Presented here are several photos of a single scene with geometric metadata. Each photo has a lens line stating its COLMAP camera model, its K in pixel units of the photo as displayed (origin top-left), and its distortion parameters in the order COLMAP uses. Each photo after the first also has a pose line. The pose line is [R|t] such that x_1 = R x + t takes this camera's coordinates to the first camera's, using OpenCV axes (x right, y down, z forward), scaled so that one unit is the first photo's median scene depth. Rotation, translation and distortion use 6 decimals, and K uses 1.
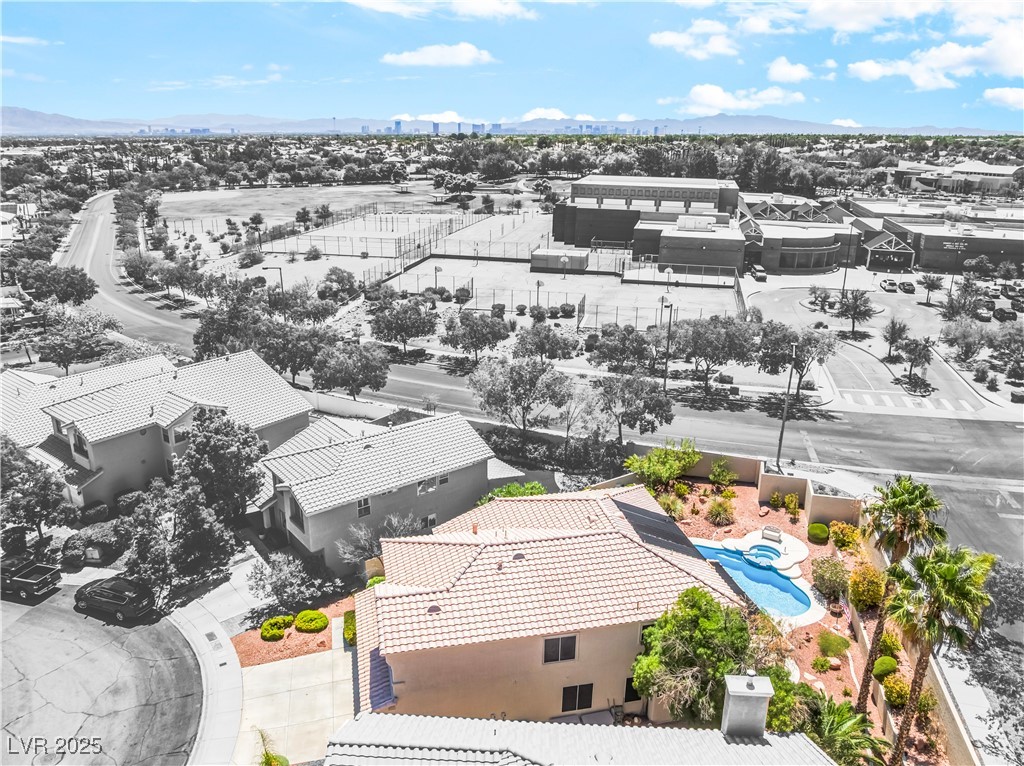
lens RADIAL K [[760.5, 0, 497.3], [0, 760.5, 379.4], [0, 0, 1]] dist [-0.029715, 0.003439]
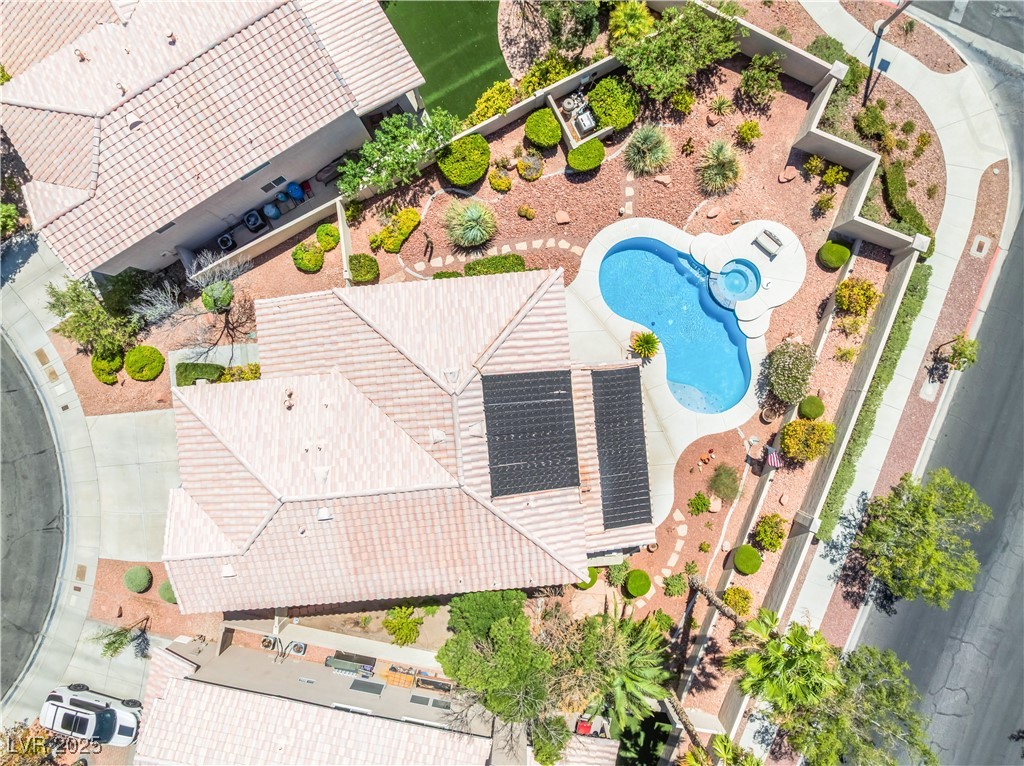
lens RADIAL K [[732.4, 0, 504.4], [0, 732.4, 393.9], [0, 0, 1]] dist [-0.033676, 0.004233]
pose [[0.992982, 0.116522, -0.020233, 0.195687], [-0.016161, 0.303166, 0.952801, -0.497666], [0.117157, -0.945787, 0.302921, 0.822011]]
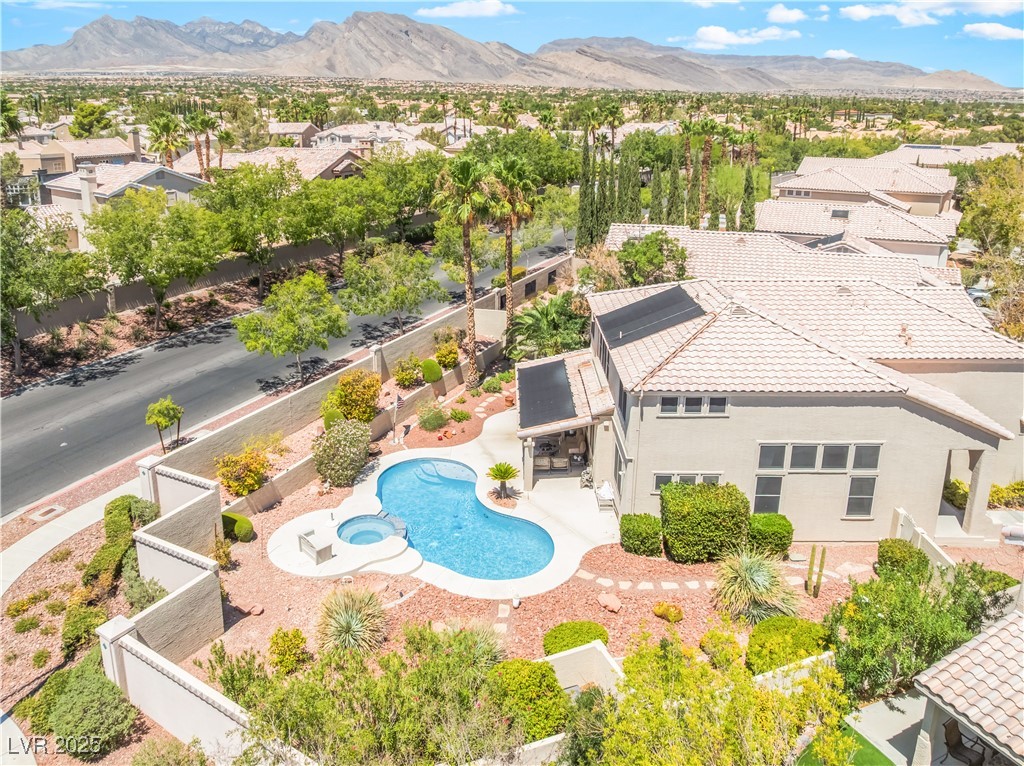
lens RADIAL K [[760.3, 0, 467.1], [0, 760.3, 310.0], [0, 0, 1]] dist [-0.036391, 0.007113]
pose [[-0.968172, -0.082073, 0.236445, 0.210278], [0.063354, 0.833576, 0.548760, -0.241371], [-0.242133, 0.546274, -0.801846, 1.661236]]
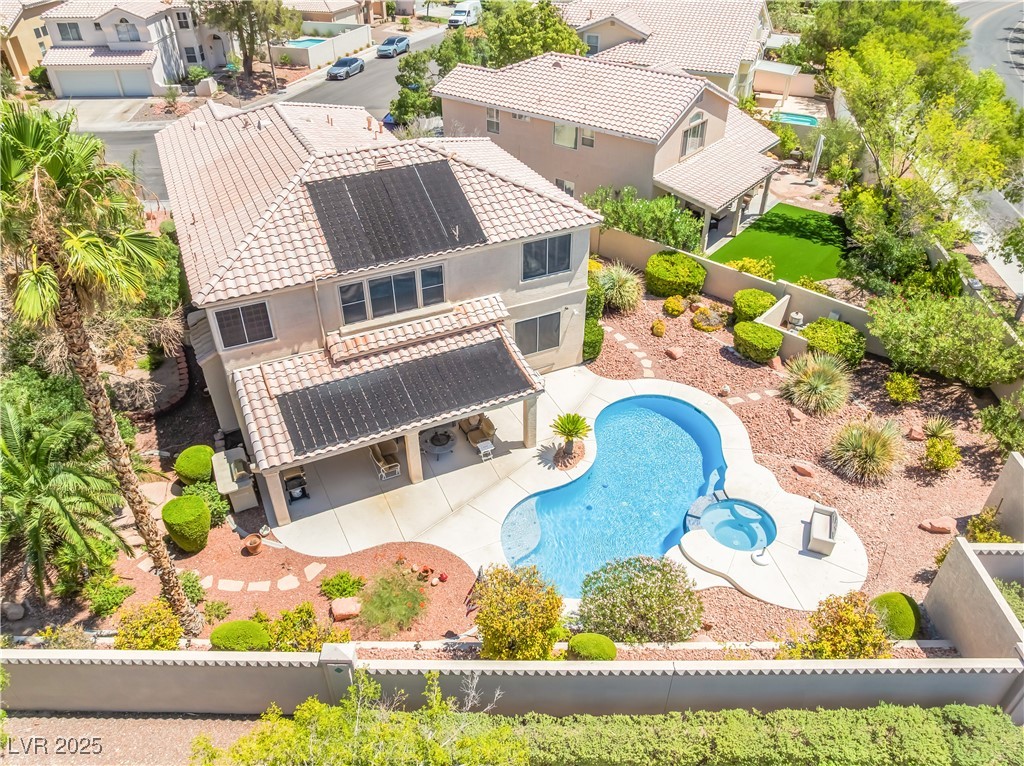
lens RADIAL K [[736.7, 0, 499.3], [0, 736.7, 399.3], [0, 0, 1]] dist [-0.020404, -0.002375]
pose [[0.236014, 0.551013, -0.800426, 0.762915], [-0.277341, 0.827631, 0.487964, 0.011646], [0.931332, 0.106824, 0.348151, 0.904725]]
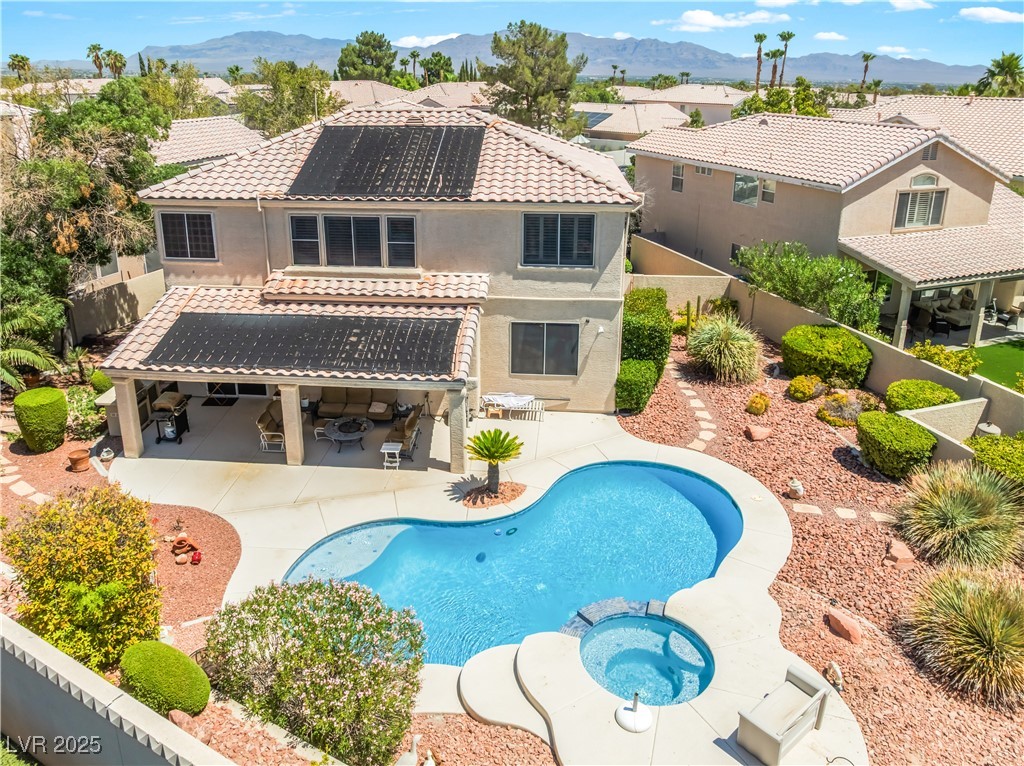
lens RADIAL K [[760.3, 0, 467.1], [0, 760.3, 310.0], [0, 0, 1]] dist [-0.036391, 0.007113]
pose [[-0.284942, 0.262440, -0.921918, 0.691603], [-0.299324, 0.889332, 0.345677, 0.089752], [0.910611, 0.374450, -0.174853, 1.183690]]
